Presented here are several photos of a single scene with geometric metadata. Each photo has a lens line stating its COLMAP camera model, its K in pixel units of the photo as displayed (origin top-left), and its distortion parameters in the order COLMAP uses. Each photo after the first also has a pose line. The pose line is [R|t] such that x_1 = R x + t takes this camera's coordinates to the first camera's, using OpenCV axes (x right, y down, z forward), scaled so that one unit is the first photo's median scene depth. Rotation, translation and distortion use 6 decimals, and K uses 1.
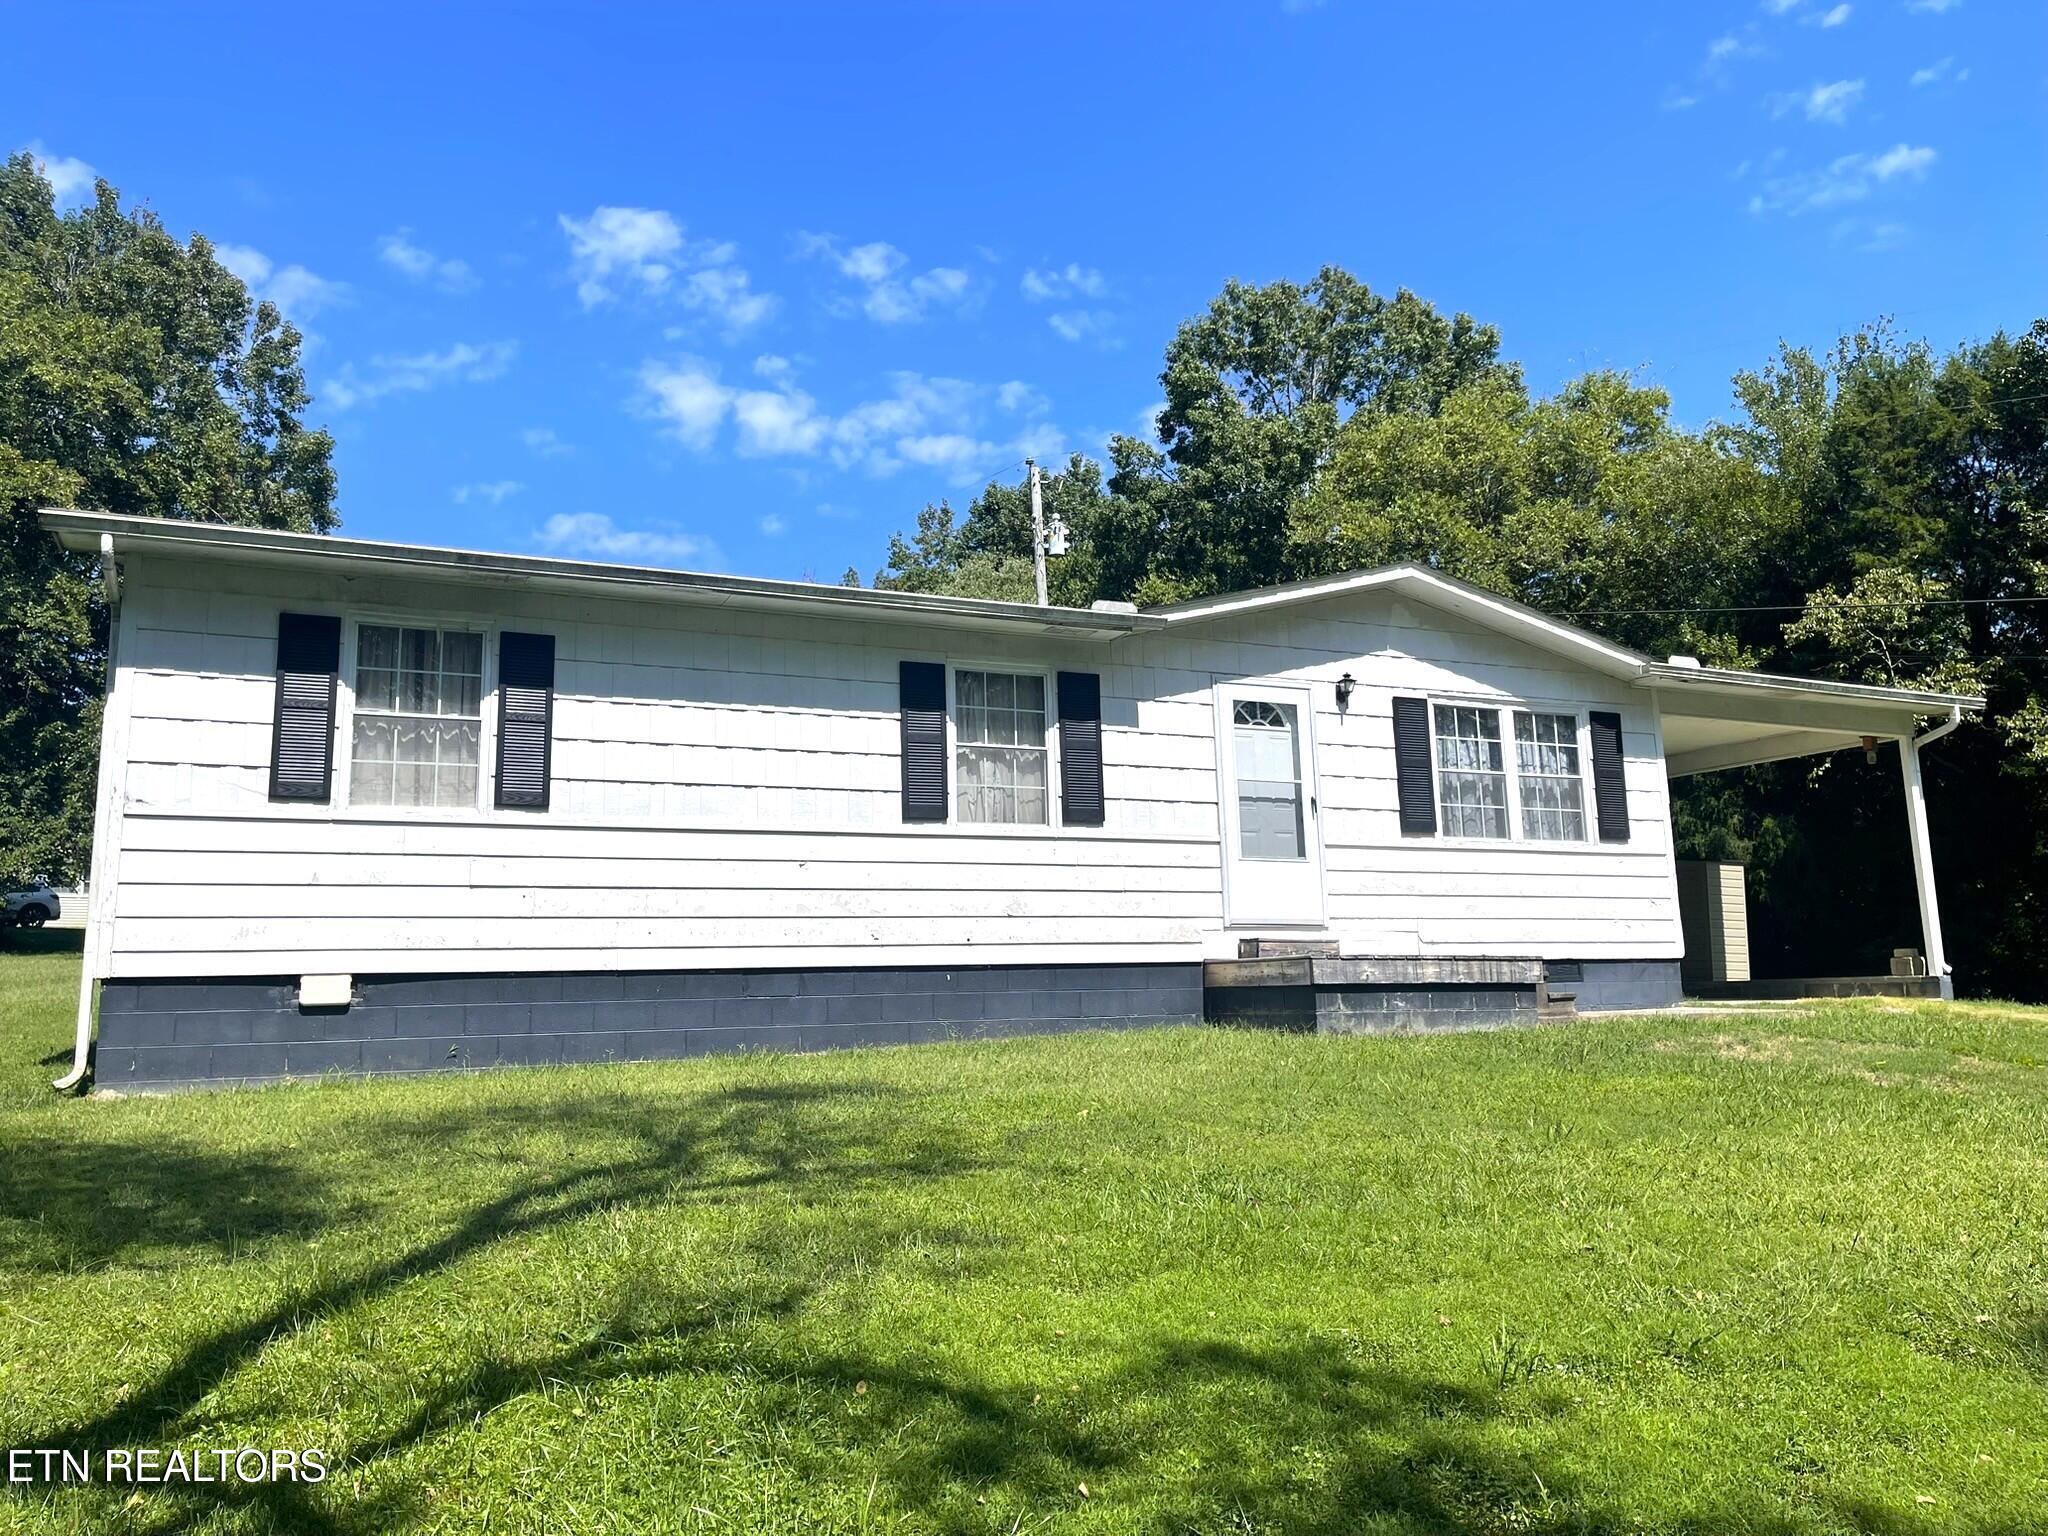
lens RADIAL K [[1520.6, 0, 1026.1], [0, 1520.6, 735.6], [0, 0, 1]] dist [0.079621, -0.050441]
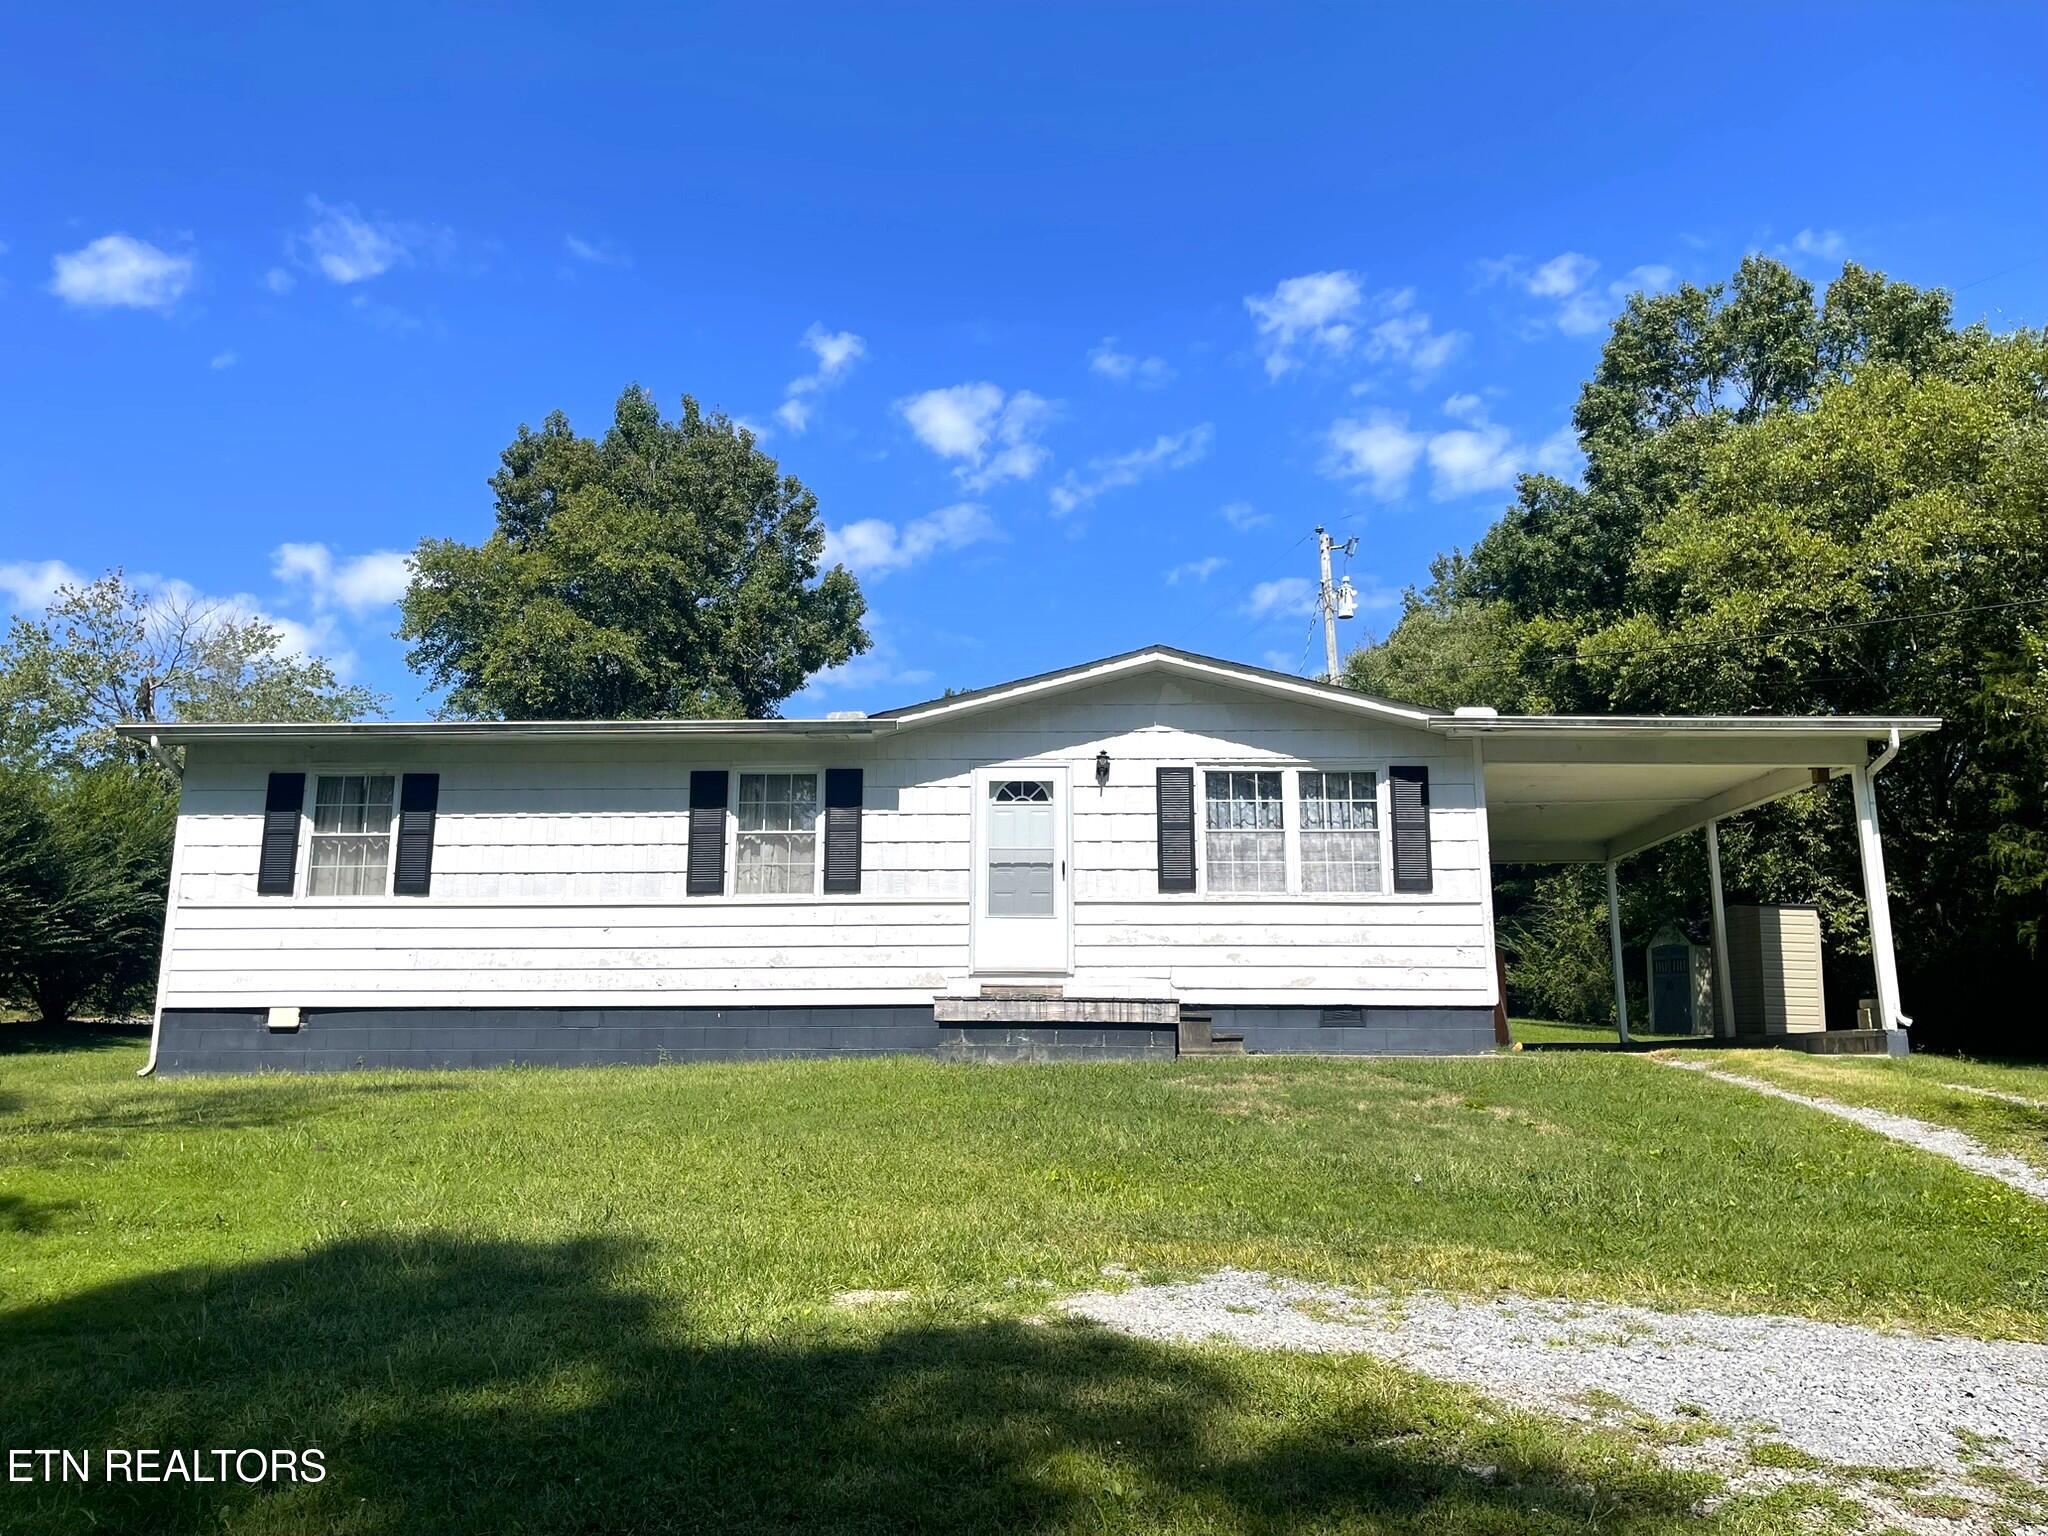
lens RADIAL K [[1537.5, 0, 1023.9], [0, 1537.5, 758.0], [0, 0, 1]] dist [0.091228, -0.114173]
pose [[0.895741, -0.064978, -0.439802, 0.673478], [0.055417, 0.997865, -0.034561, 0.001072], [0.441109, 0.006585, 0.897430, -0.054146]]
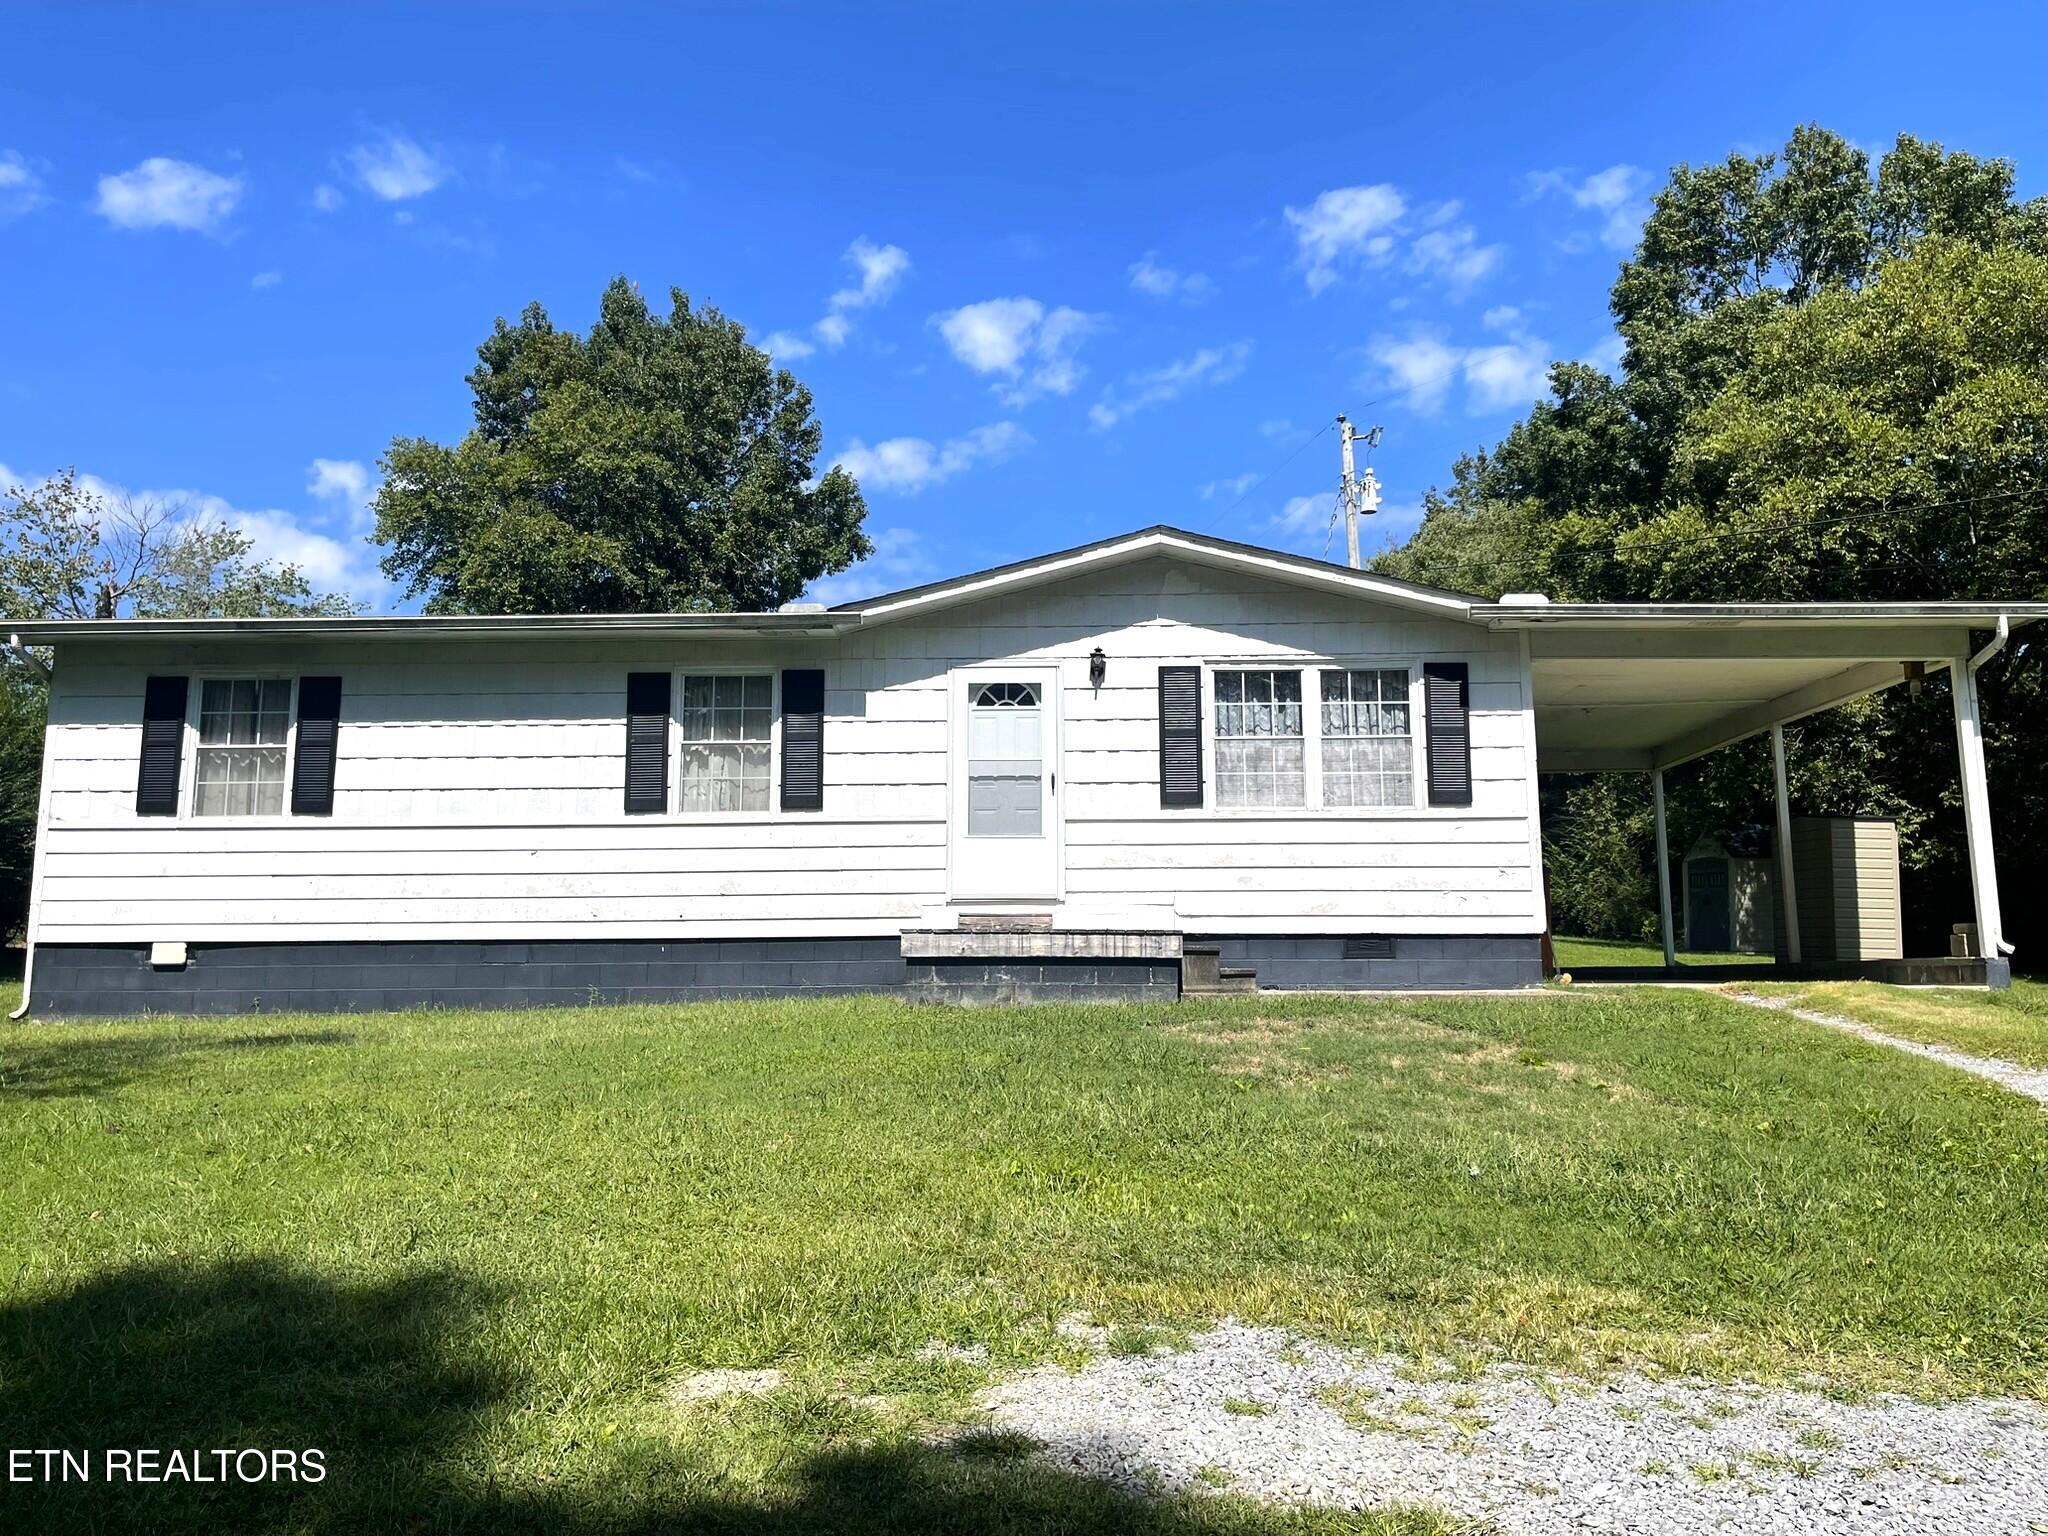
lens RADIAL K [[1538.4, 0, 1041.9], [0, 1538.4, 749.1], [0, 0, 1]] dist [0.094180, -0.111999]
pose [[0.895850, -0.047439, -0.441816, 0.630781], [0.060507, 0.998047, 0.015524, 0.007779], [0.440217, -0.040640, 0.896971, 0.081260]]
